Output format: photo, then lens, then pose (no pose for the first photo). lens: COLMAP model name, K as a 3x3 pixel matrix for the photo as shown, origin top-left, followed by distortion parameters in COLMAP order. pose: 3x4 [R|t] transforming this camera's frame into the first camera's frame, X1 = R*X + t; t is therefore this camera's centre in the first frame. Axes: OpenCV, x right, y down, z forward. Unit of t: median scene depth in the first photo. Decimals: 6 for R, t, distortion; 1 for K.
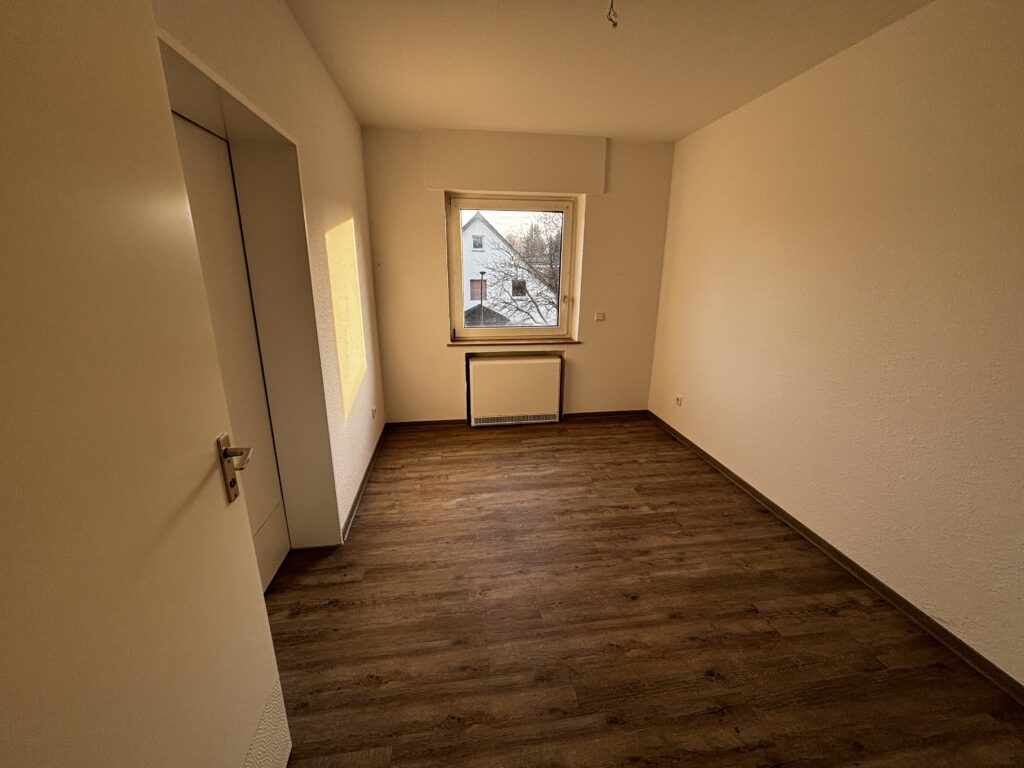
lens RADIAL K [[412.8, 0, 512.0], [0, 412.8, 384.0], [0, 0, 1]] dist [0.001011, 0.000476]
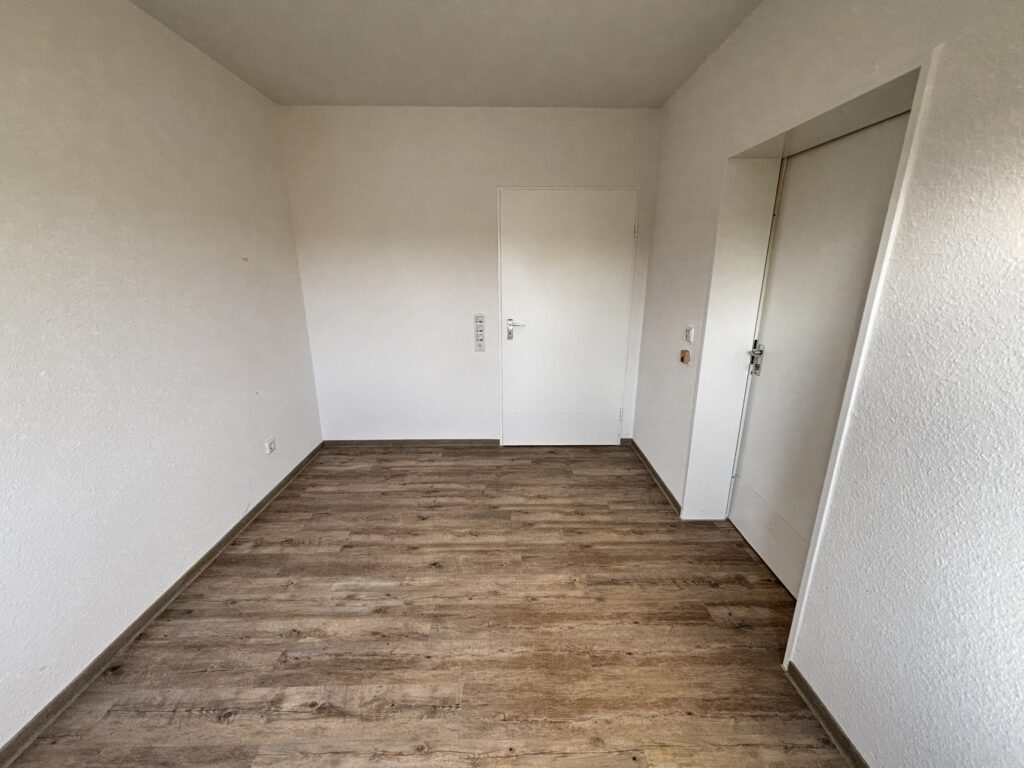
lens RADIAL K [[412.8, 0, 512.0], [0, 412.8, 384.0], [0, 0, 1]] dist [0.001011, 0.000476]
pose [[-0.991729, -0.043677, 0.120691, -0.022915], [0.027513, 0.846119, 0.532284, -0.464267], [-0.125367, 0.531202, -0.837919, 1.611062]]
